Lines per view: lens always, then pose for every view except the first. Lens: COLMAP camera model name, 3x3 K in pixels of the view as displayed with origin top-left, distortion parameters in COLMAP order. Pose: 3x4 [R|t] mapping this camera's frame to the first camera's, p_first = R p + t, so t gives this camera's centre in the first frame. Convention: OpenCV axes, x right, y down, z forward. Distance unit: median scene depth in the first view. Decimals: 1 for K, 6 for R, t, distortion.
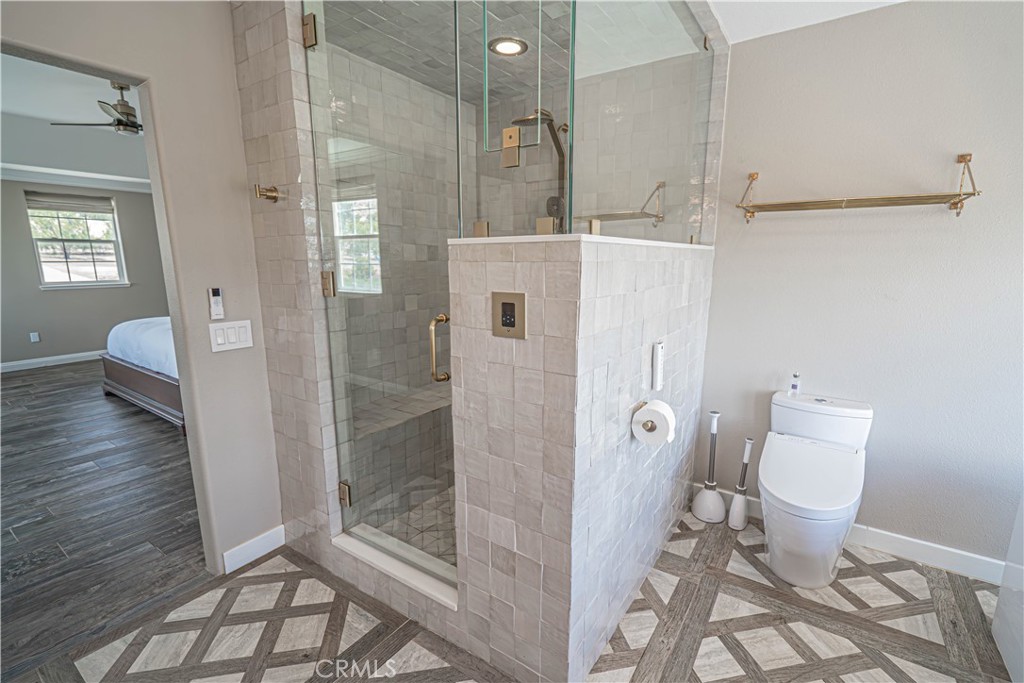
lens RADIAL K [[459.9, 0, 510.9], [0, 459.9, 349.6], [0, 0, 1]] dist [-0.004522, -0.000165]
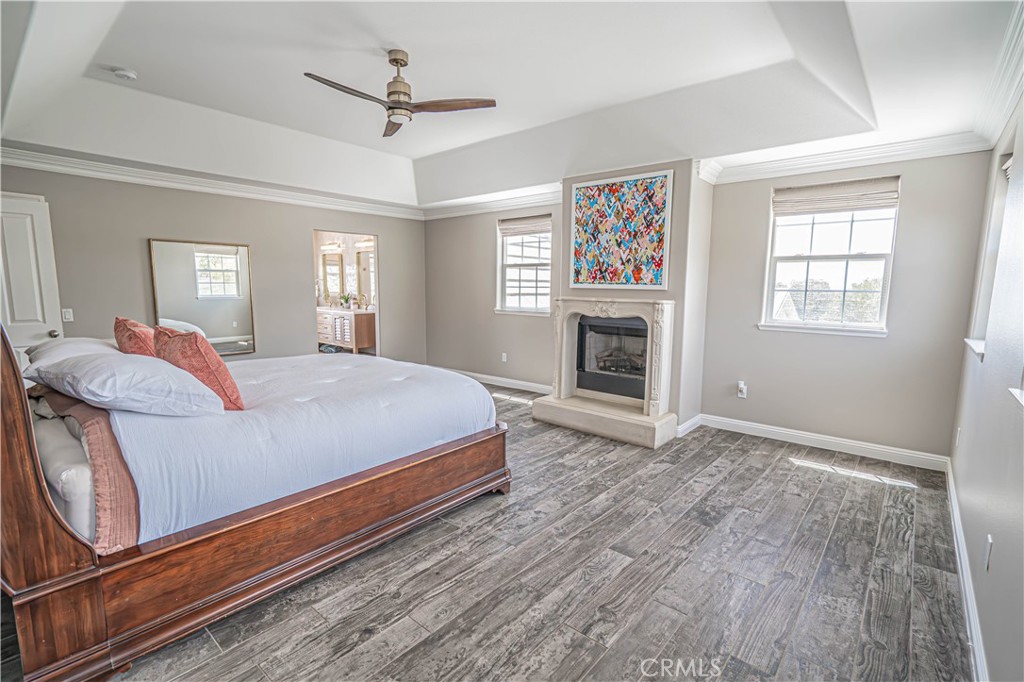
lens RADIAL K [[475.0, 0, 512.9], [0, 475.0, 351.2], [0, 0, 1]] dist [0.011998, 0.000185]
pose [[-0.993090, -0.031237, 0.113123, -1.661739], [0.006943, 0.946600, 0.322335, -0.526304], [-0.117151, 0.320894, -0.939842, 2.735791]]
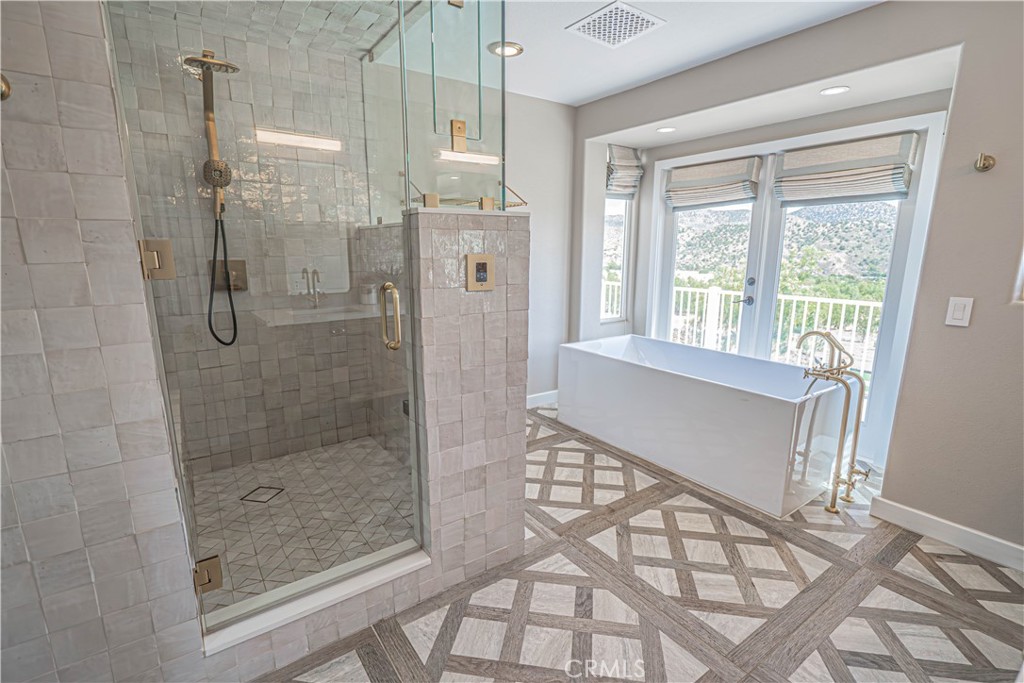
lens RADIAL K [[477.9, 0, 515.6], [0, 477.9, 347.8], [0, 0, 1]] dist [-0.001229, 0.000315]
pose [[0.355478, -0.193921, 0.914347, -0.564598], [0.179443, 0.974203, 0.136852, -0.016698], [-0.917298, 0.115425, 0.381106, 0.203040]]
